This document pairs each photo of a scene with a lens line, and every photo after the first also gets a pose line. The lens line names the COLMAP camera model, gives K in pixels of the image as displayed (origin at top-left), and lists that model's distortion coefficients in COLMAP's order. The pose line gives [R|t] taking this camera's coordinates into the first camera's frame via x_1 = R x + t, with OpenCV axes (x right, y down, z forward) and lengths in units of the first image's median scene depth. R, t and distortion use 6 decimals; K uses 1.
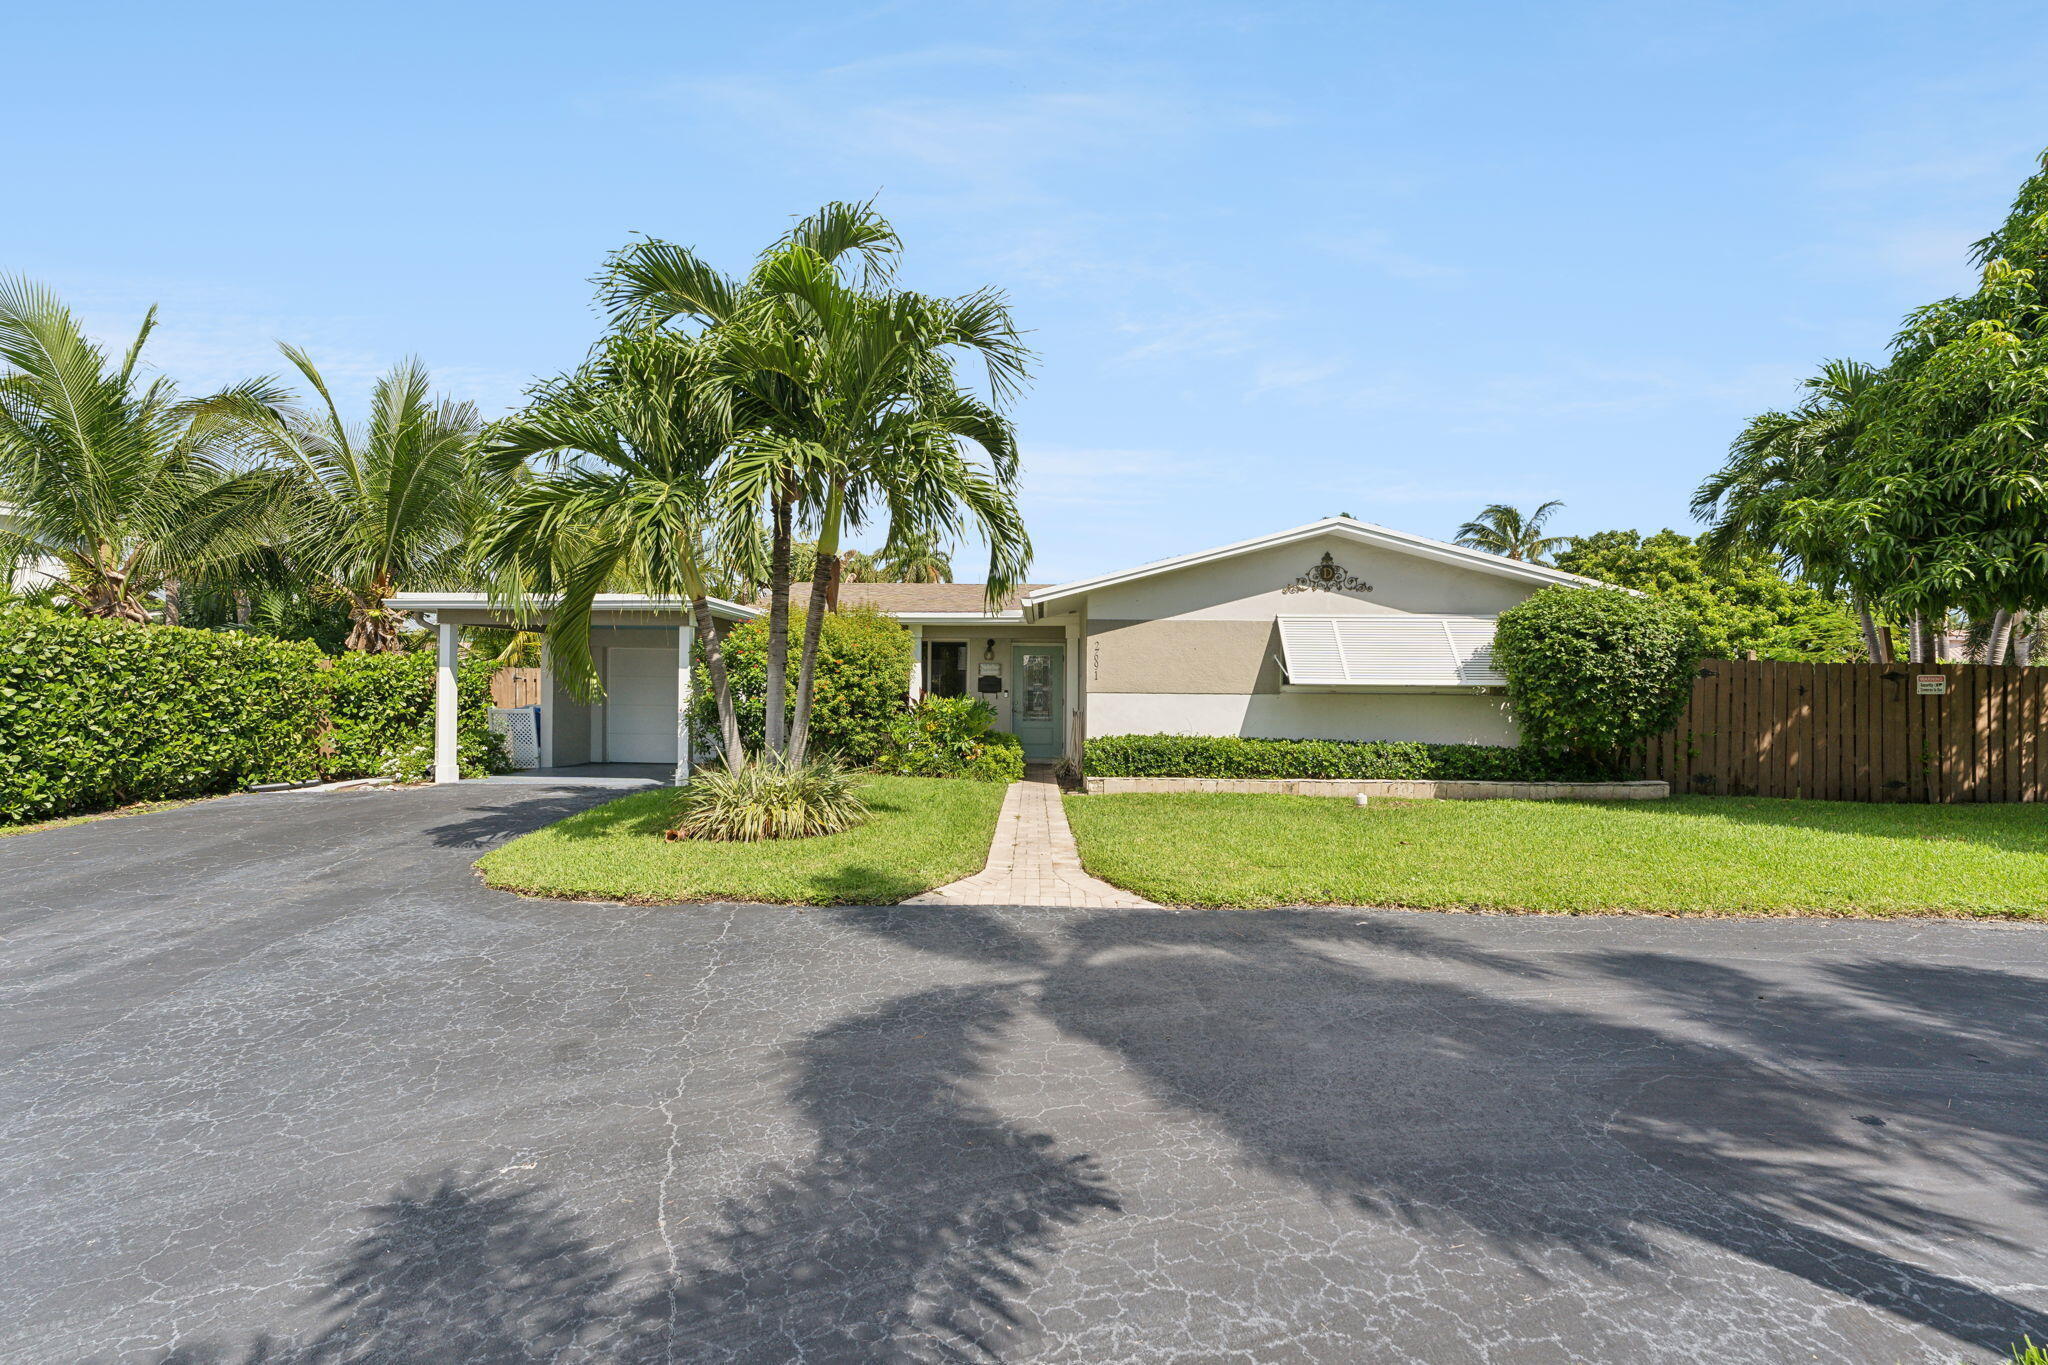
lens RADIAL K [[851.3, 0, 1035.0], [0, 851.3, 693.8], [0, 0, 1]] dist [-0.002546, -0.000613]
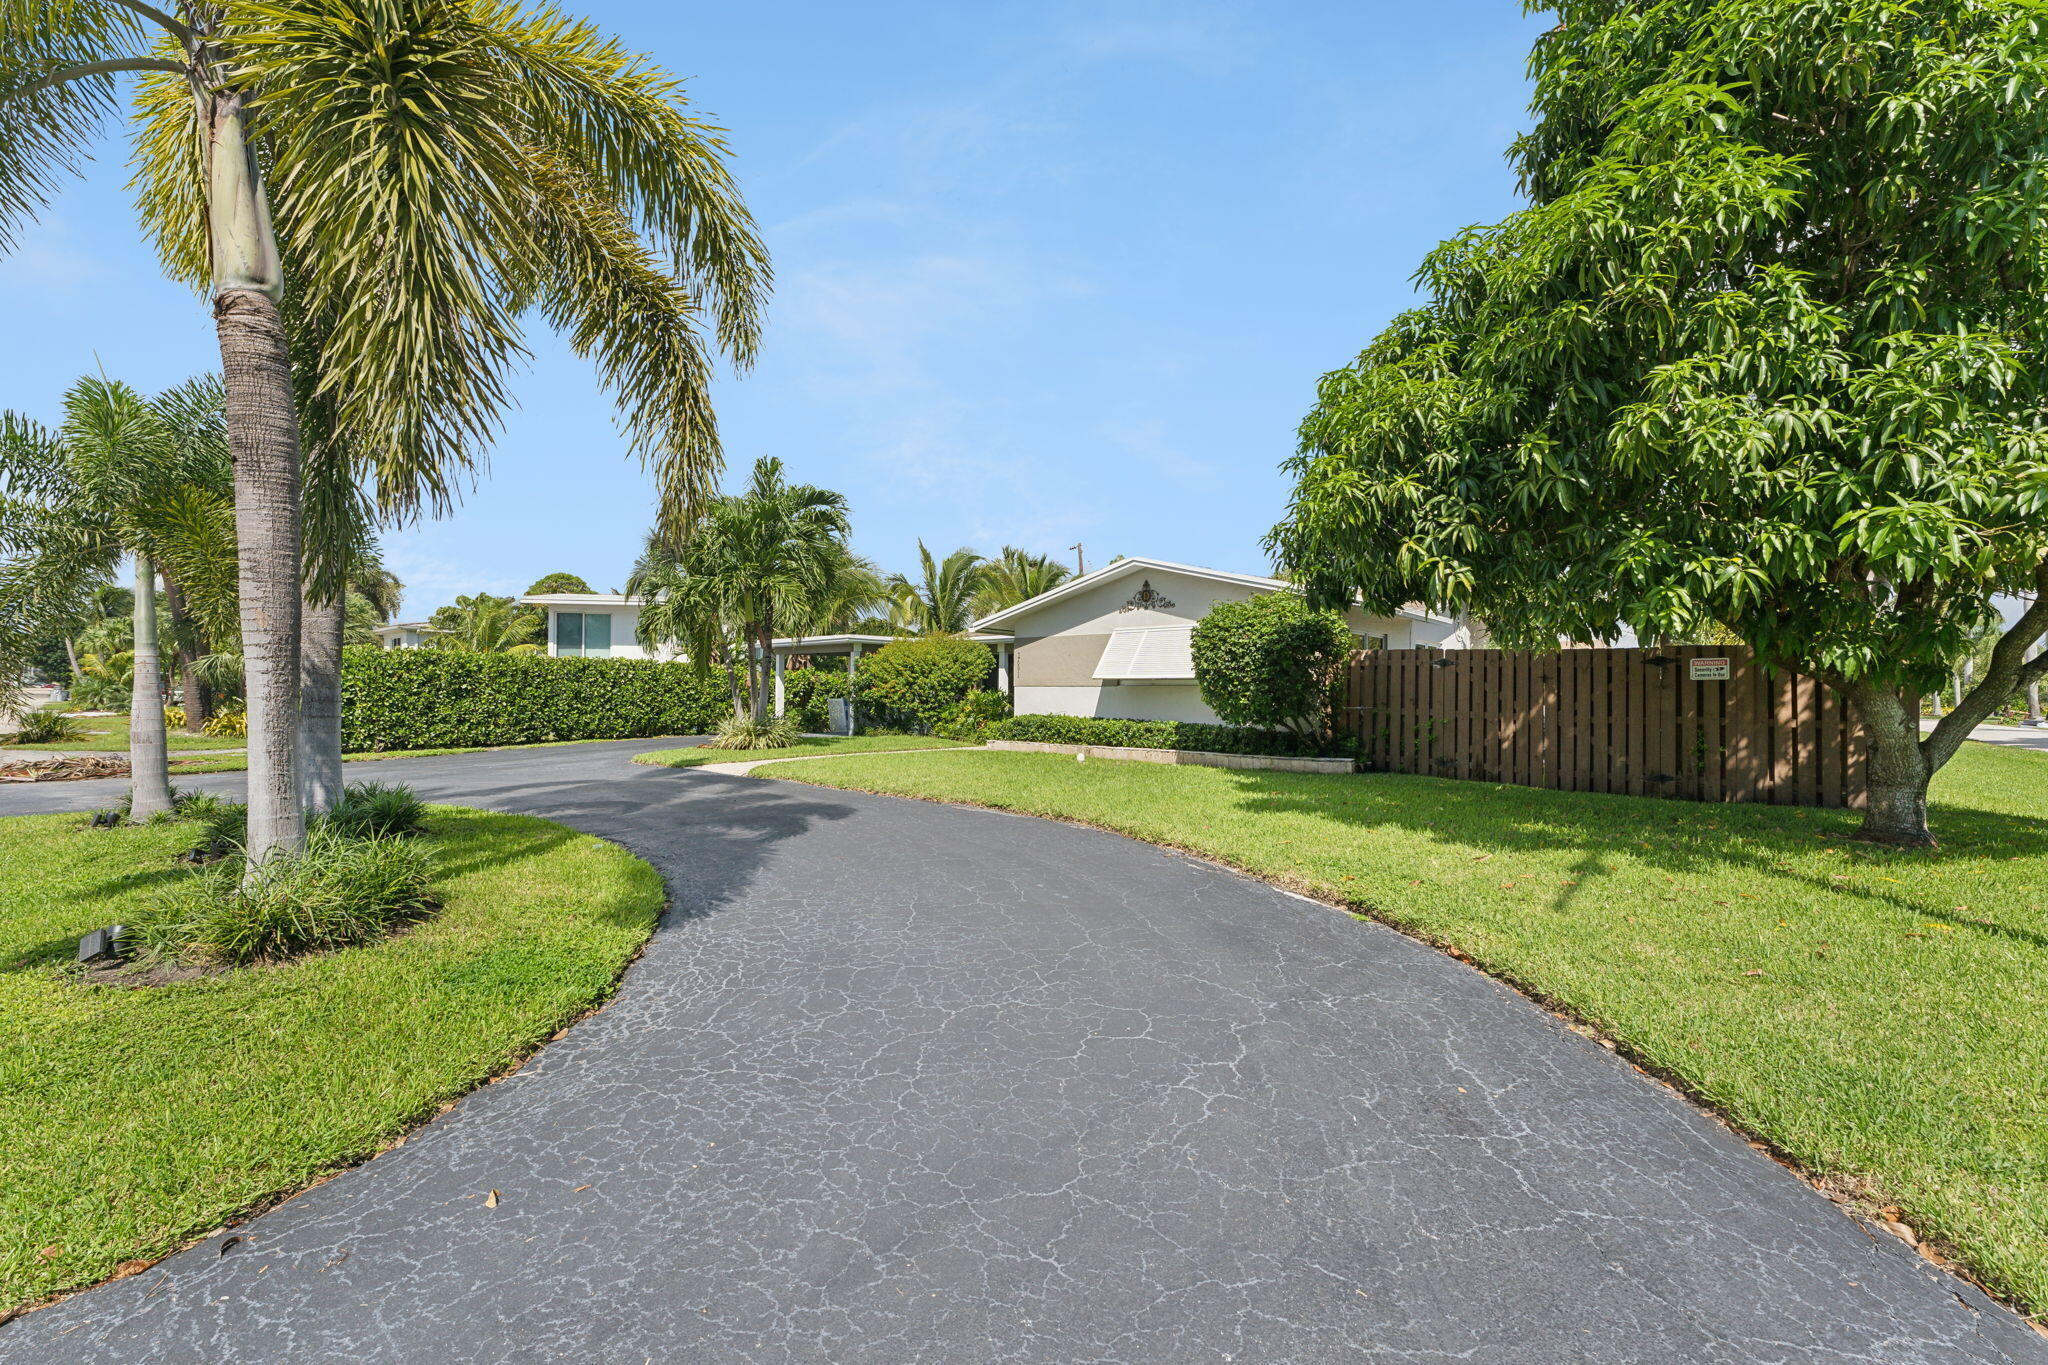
lens RADIAL K [[851.3, 0, 1035.0], [0, 851.3, 693.8], [0, 0, 1]] dist [-0.002546, -0.000613]
pose [[0.771083, -0.002715, -0.636729, 1.079315], [0.000894, 0.999995, -0.003182, 0.017078], [0.636734, 0.001885, 0.771081, -0.150394]]
